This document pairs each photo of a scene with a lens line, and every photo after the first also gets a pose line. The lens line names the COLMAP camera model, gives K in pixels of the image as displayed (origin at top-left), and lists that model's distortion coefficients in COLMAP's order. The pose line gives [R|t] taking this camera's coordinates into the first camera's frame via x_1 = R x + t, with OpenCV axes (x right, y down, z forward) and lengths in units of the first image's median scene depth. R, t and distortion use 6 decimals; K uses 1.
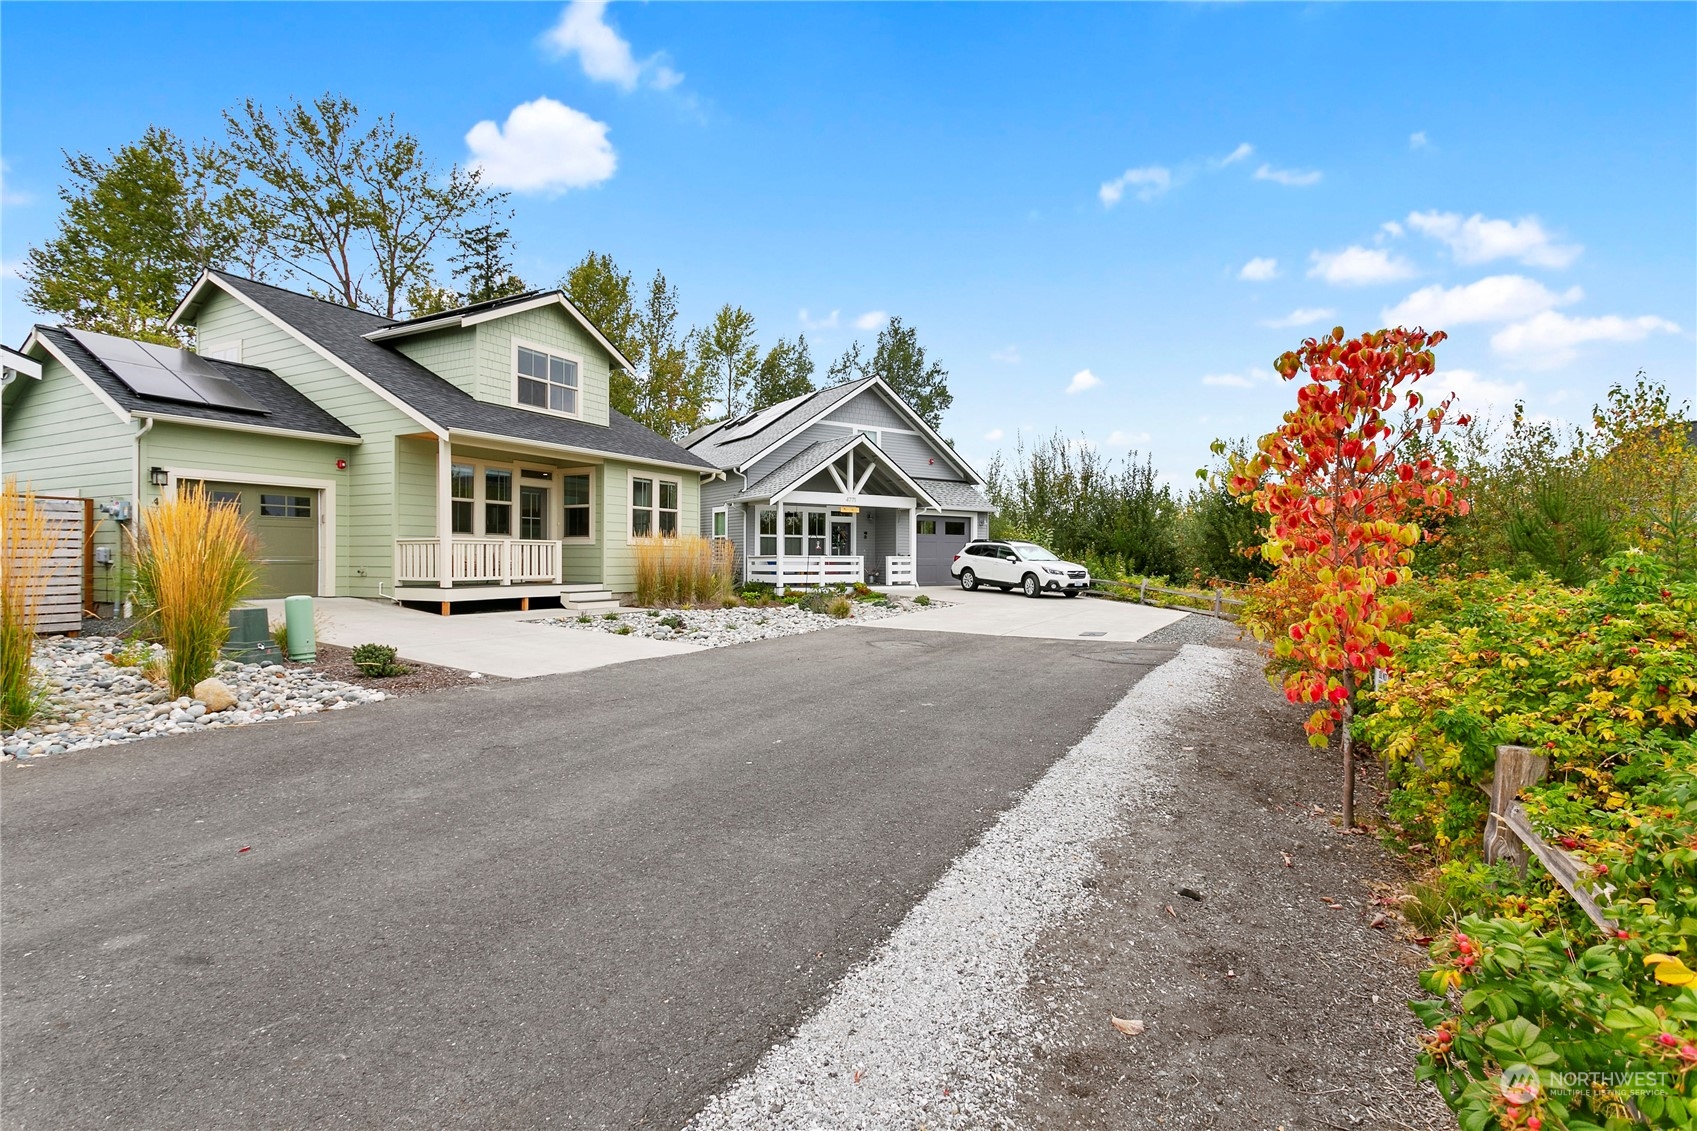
lens RADIAL K [[804.8, 0, 842.5], [0, 804.8, 556.4], [0, 0, 1]] dist [0.000772, -0.000112]
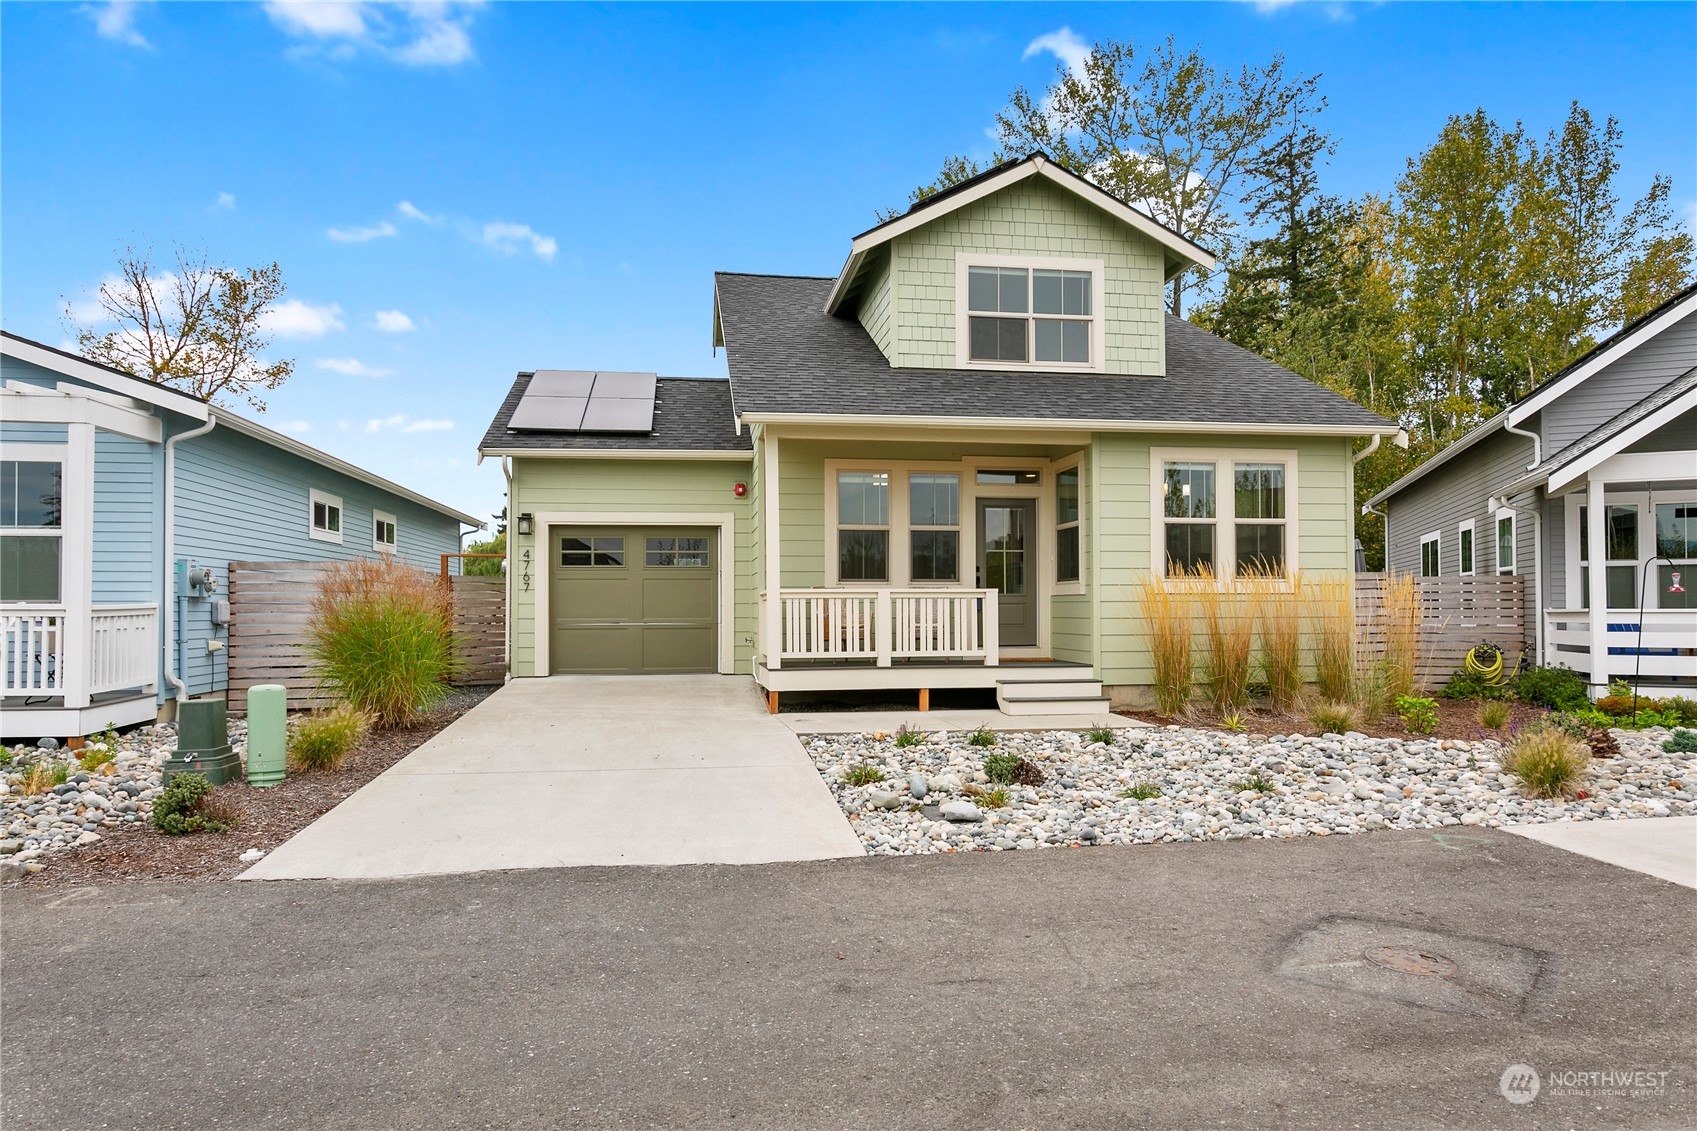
lens RADIAL K [[1061.6, 0, 846.1], [0, 1061.6, 586.9], [0, 0, 1]] dist [-0.002368, 0.000726]
pose [[0.602632, -0.023305, -0.797679, 0.127867], [0.008956, 0.999708, -0.022441, -0.003706], [0.797969, 0.006380, 0.602665, 0.341826]]
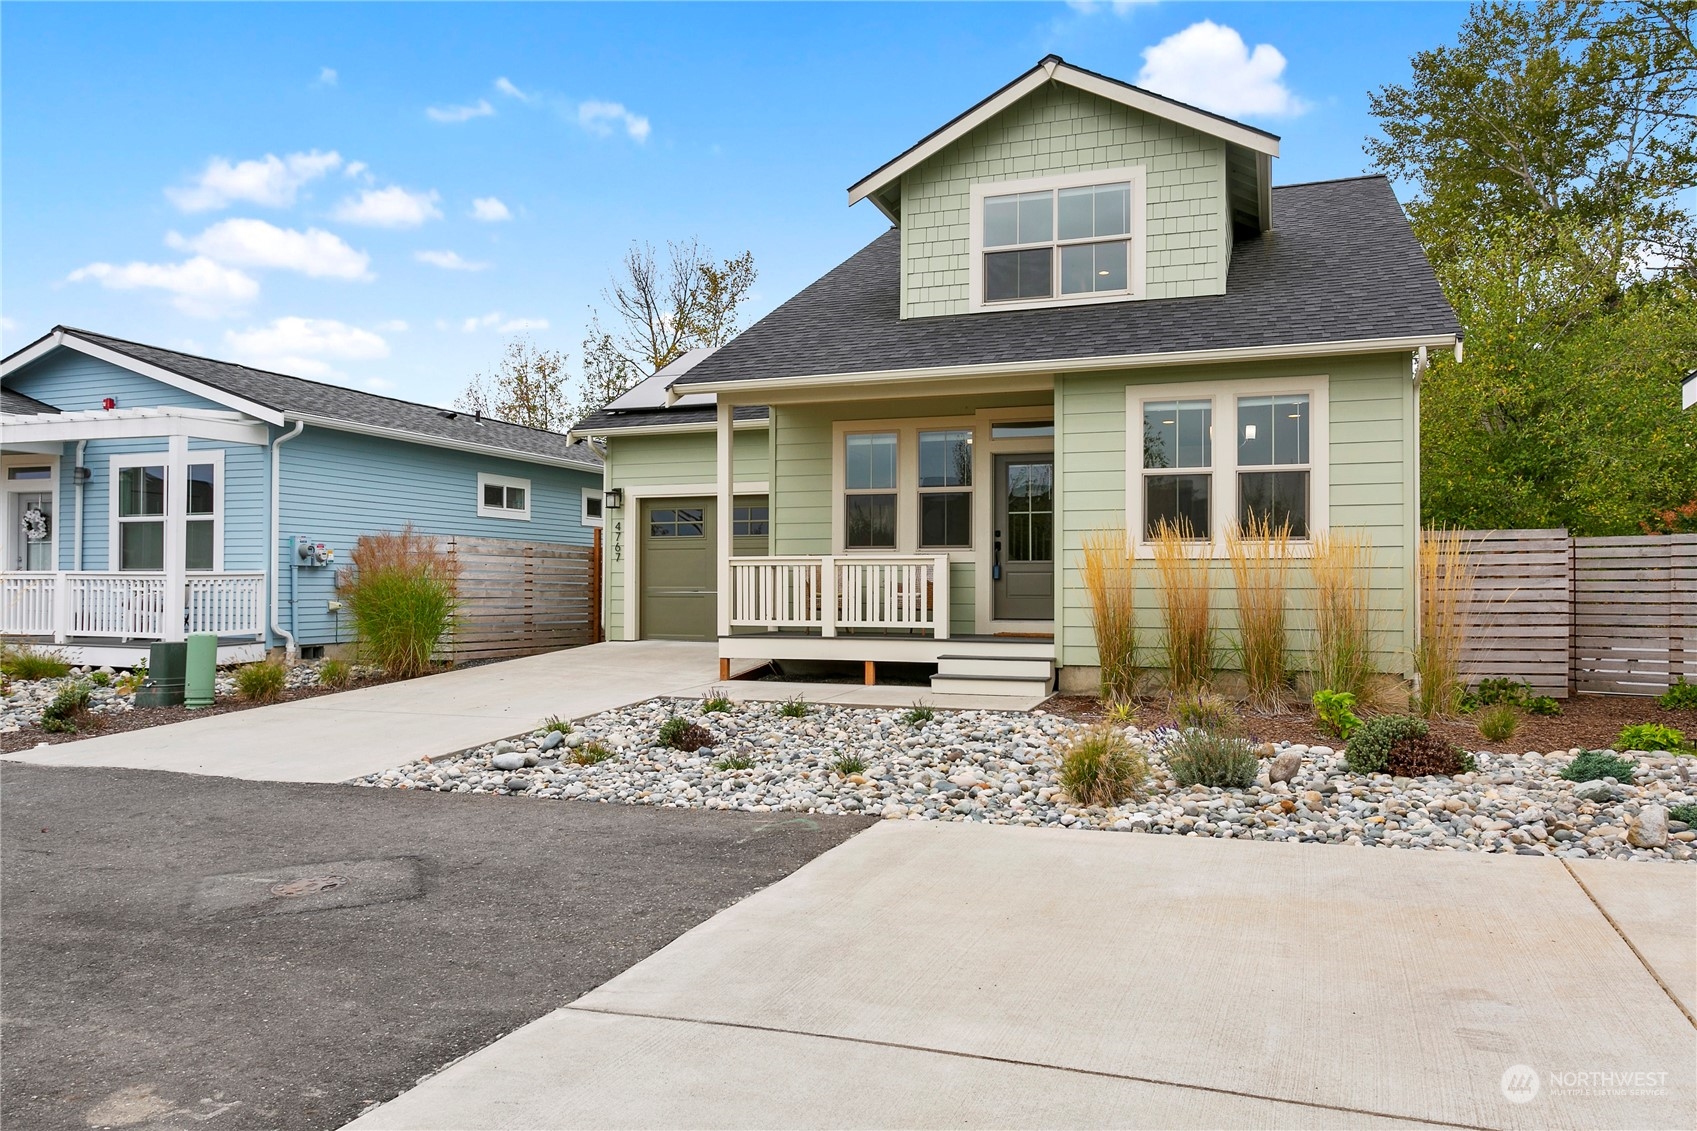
lens RADIAL K [[1183.2, 0, 845.4], [0, 1183.2, 568.8], [0, 0, 1]] dist [-0.001259, -0.000752]
pose [[0.148476, -0.017341, -0.988764, 0.278246], [0.002681, 0.999850, -0.017133, 0.001429], [0.988912, -0.000107, 0.148501, 0.598441]]
